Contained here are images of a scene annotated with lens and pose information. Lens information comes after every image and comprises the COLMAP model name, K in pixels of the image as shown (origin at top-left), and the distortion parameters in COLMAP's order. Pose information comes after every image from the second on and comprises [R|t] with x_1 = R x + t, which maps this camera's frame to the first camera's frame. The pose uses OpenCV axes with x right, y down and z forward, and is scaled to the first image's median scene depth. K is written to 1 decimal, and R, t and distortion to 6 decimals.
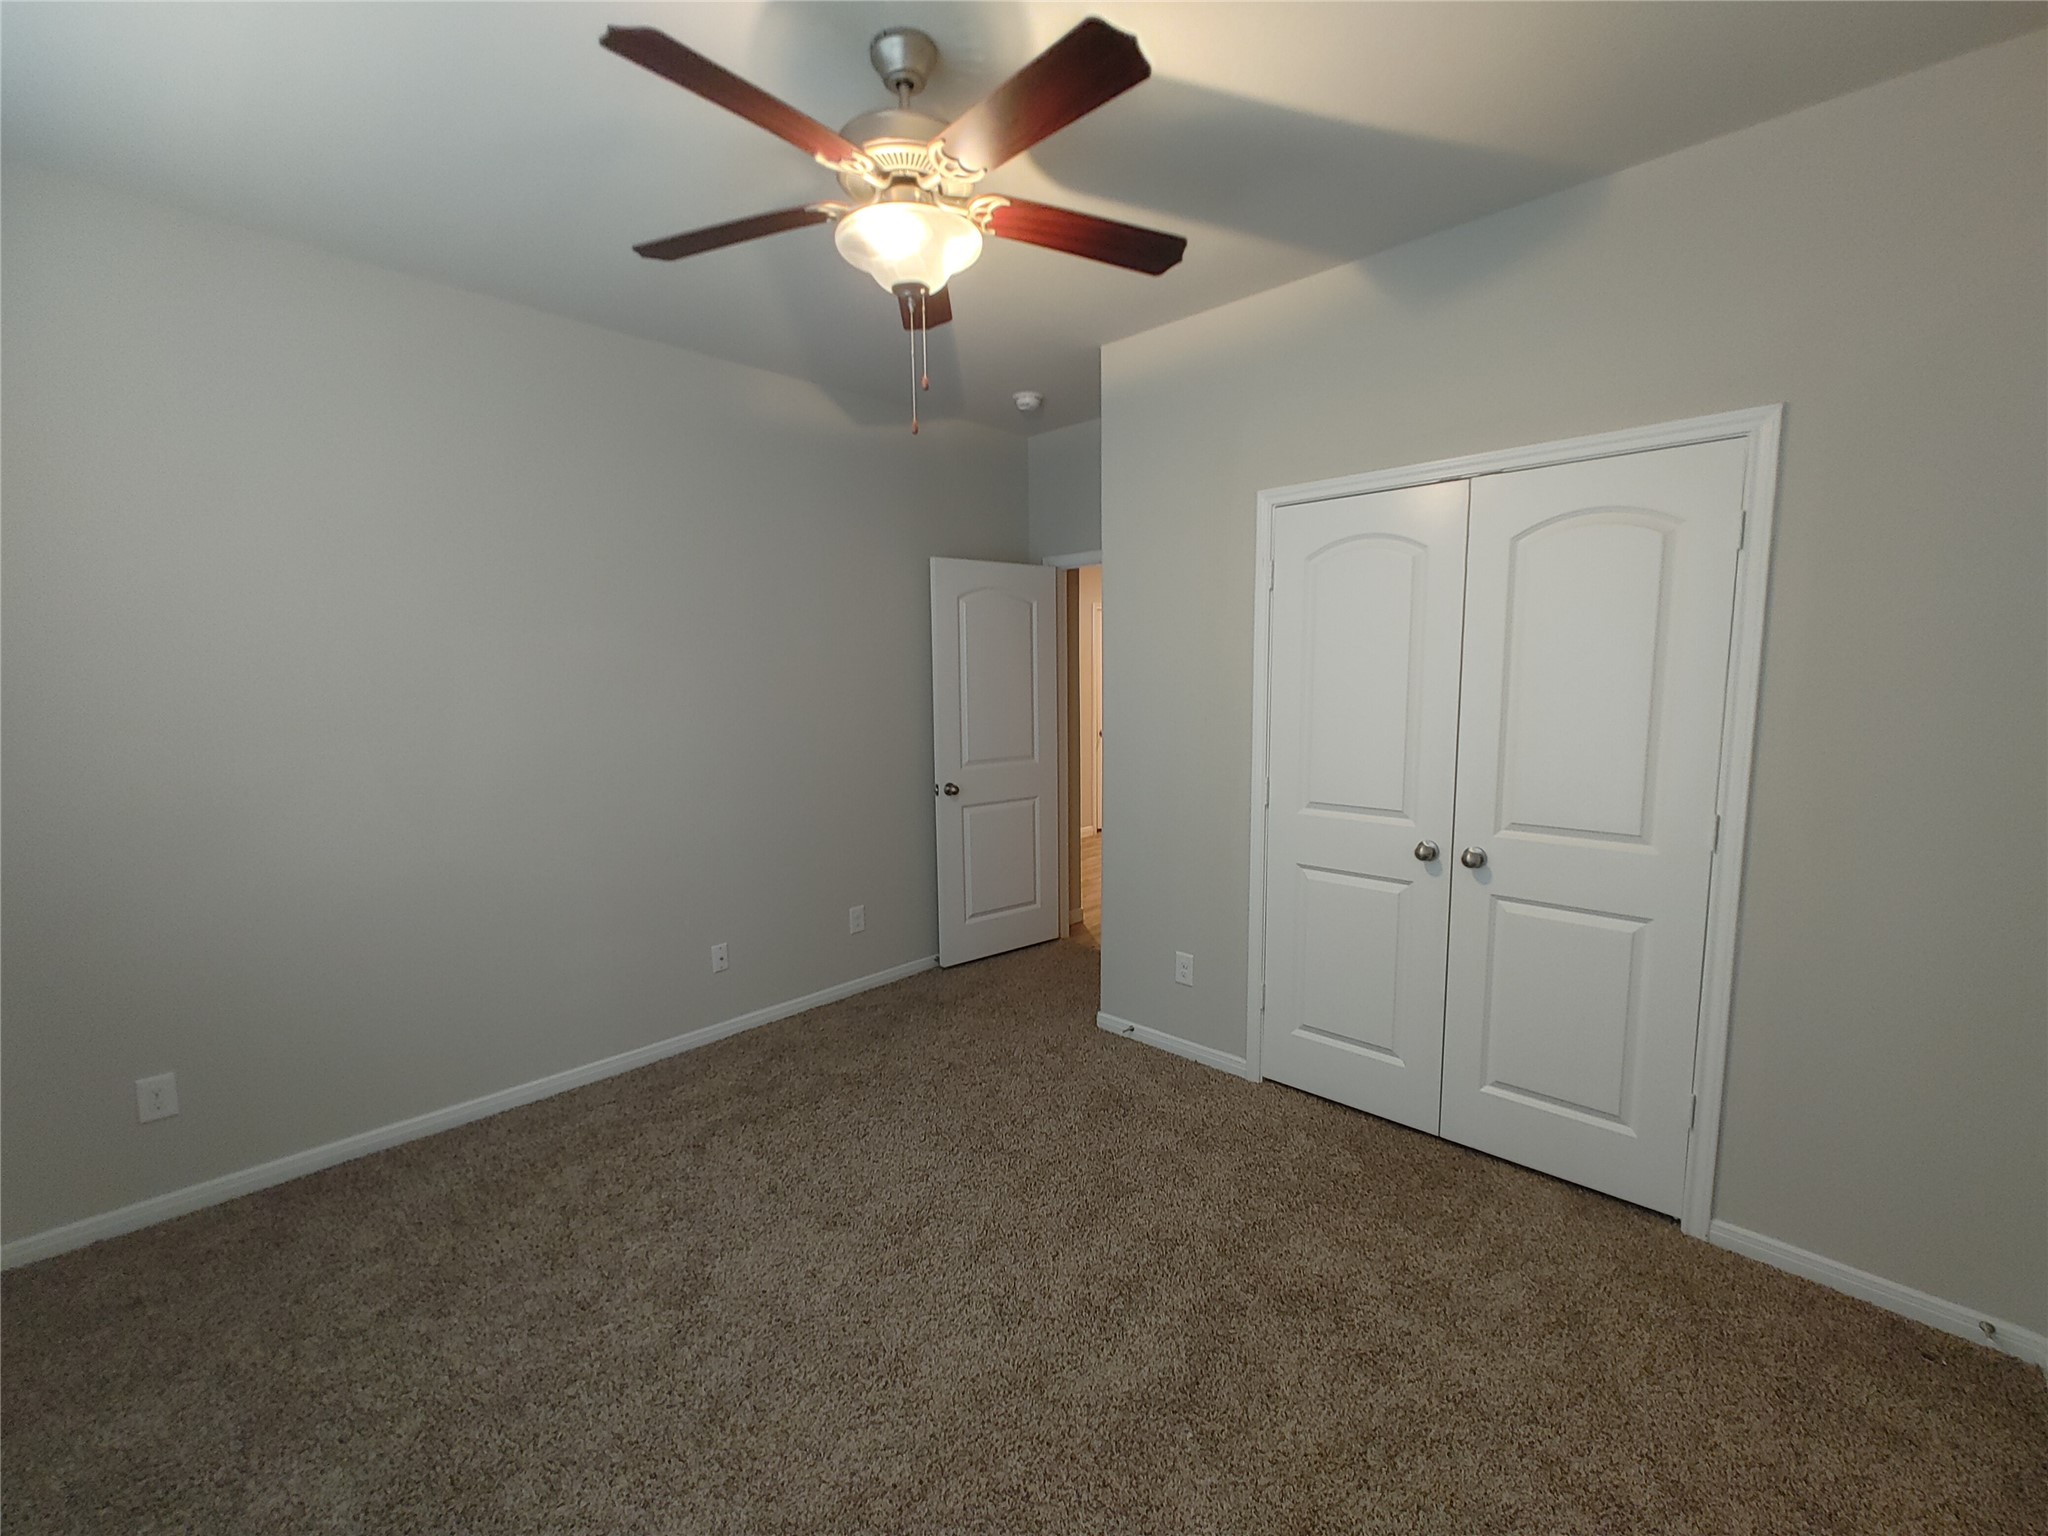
lens RADIAL K [[876.1, 0, 1034.2], [0, 876.1, 776.4], [0, 0, 1]] dist [0.000143, 0.004969]
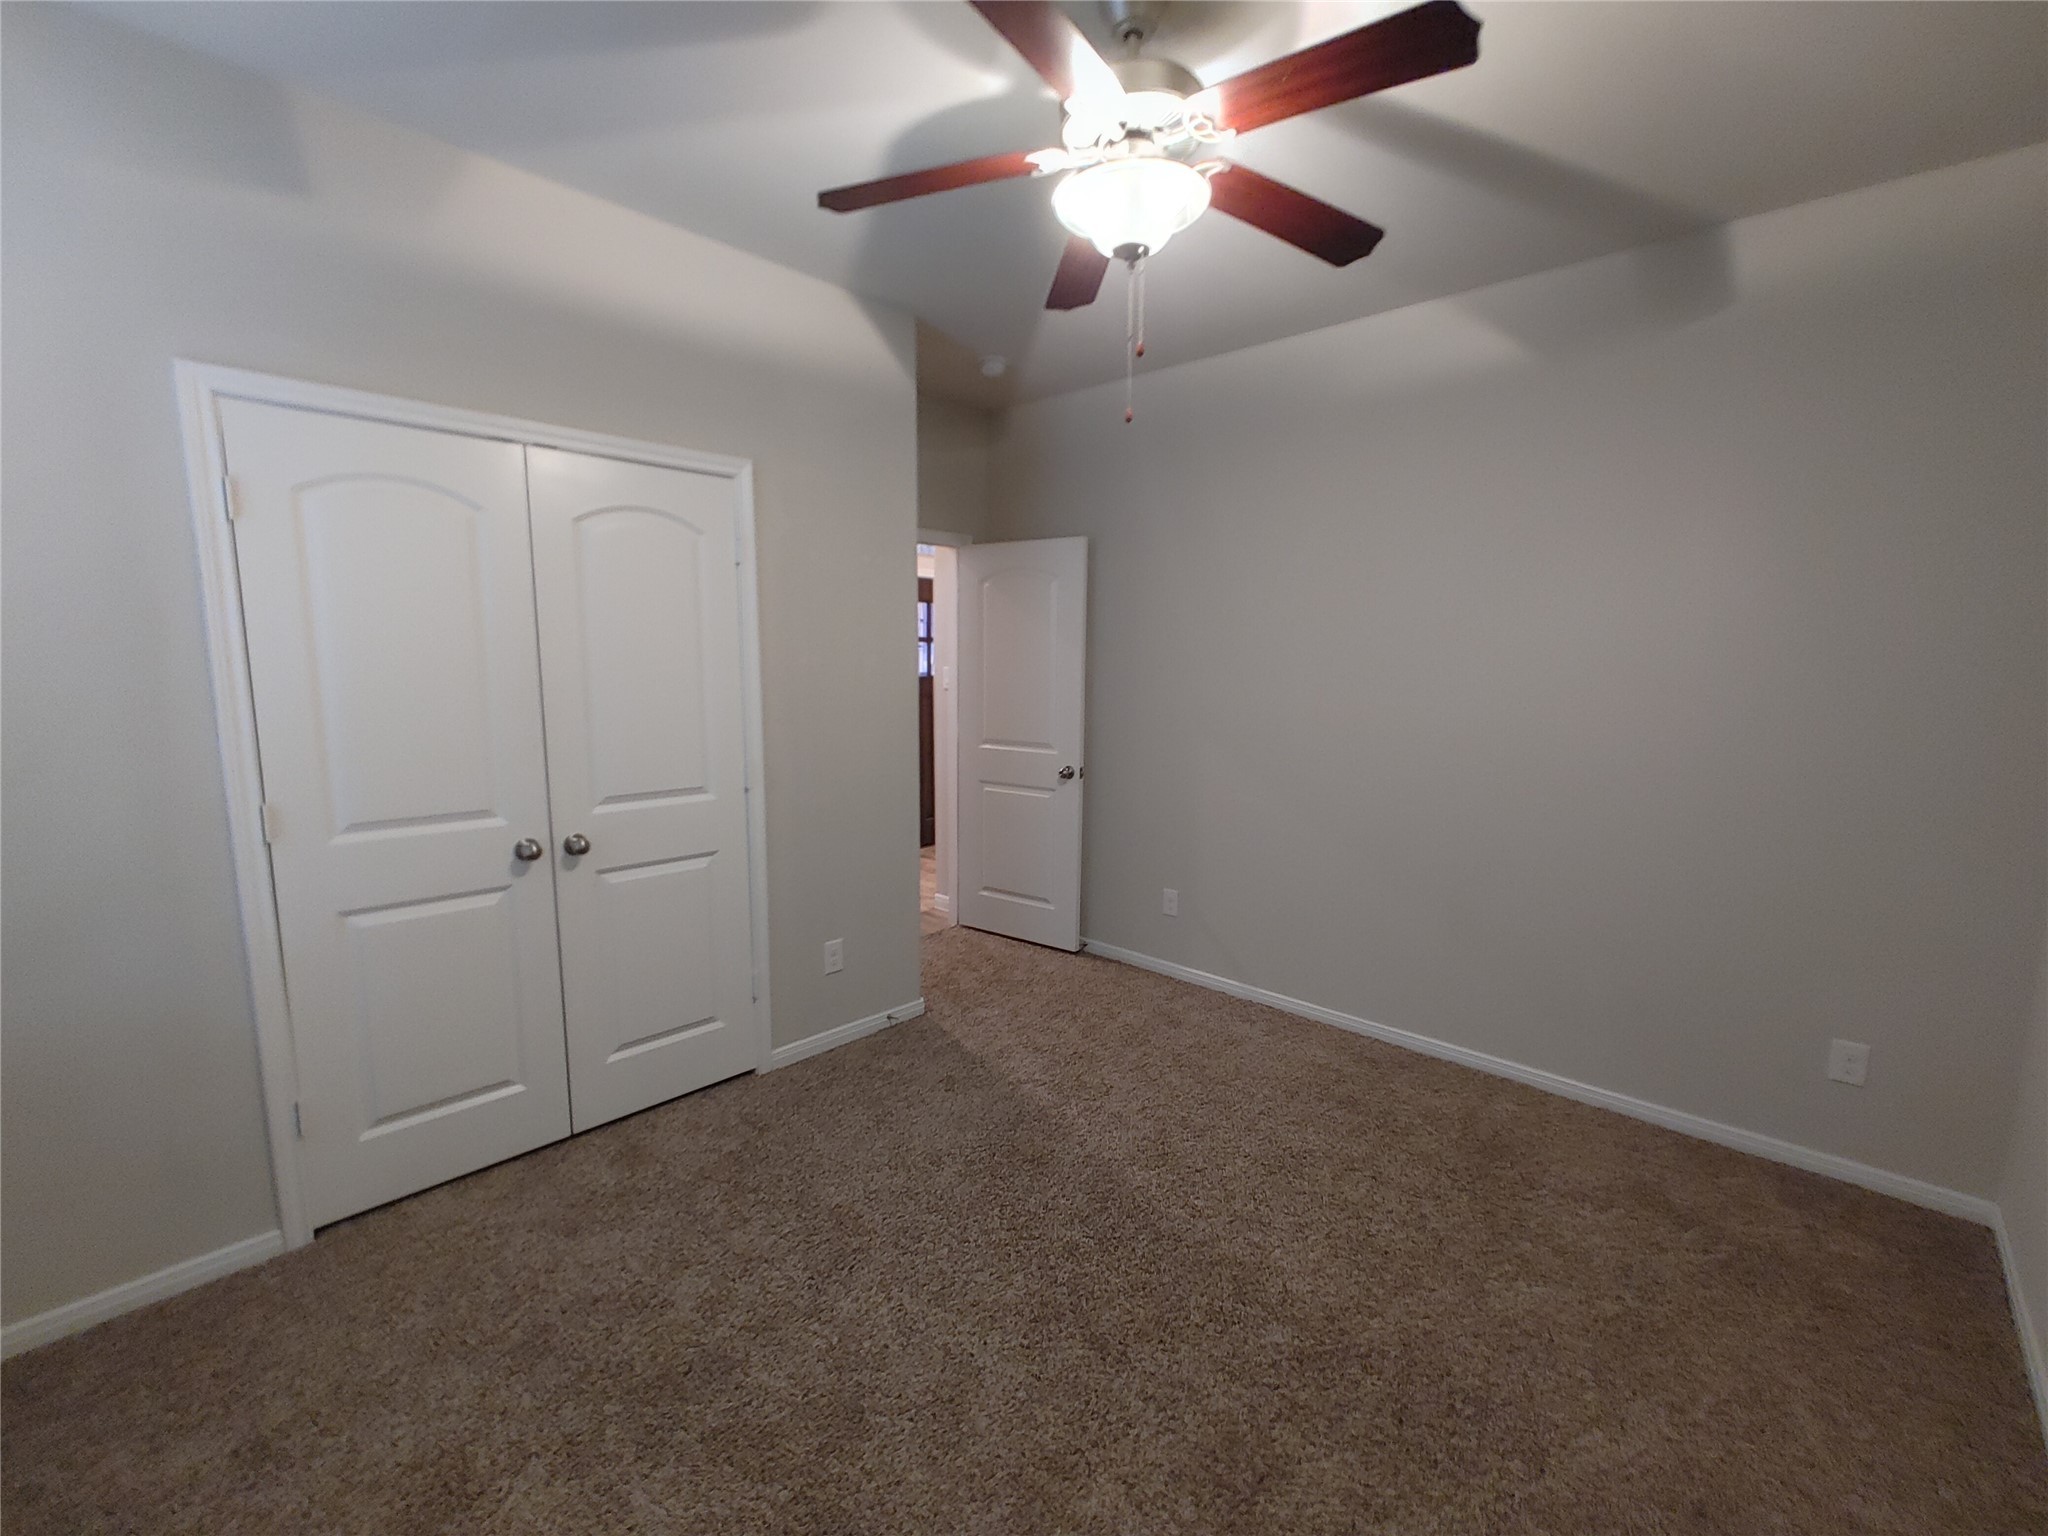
lens RADIAL K [[876.1, 0, 1034.2], [0, 876.1, 776.4], [0, 0, 1]] dist [0.000143, 0.004969]
pose [[0.006487, -0.129005, 0.991623, -0.508950], [0.113612, 0.985318, 0.127441, -0.049077], [-0.993504, 0.111833, 0.021048, 0.501930]]
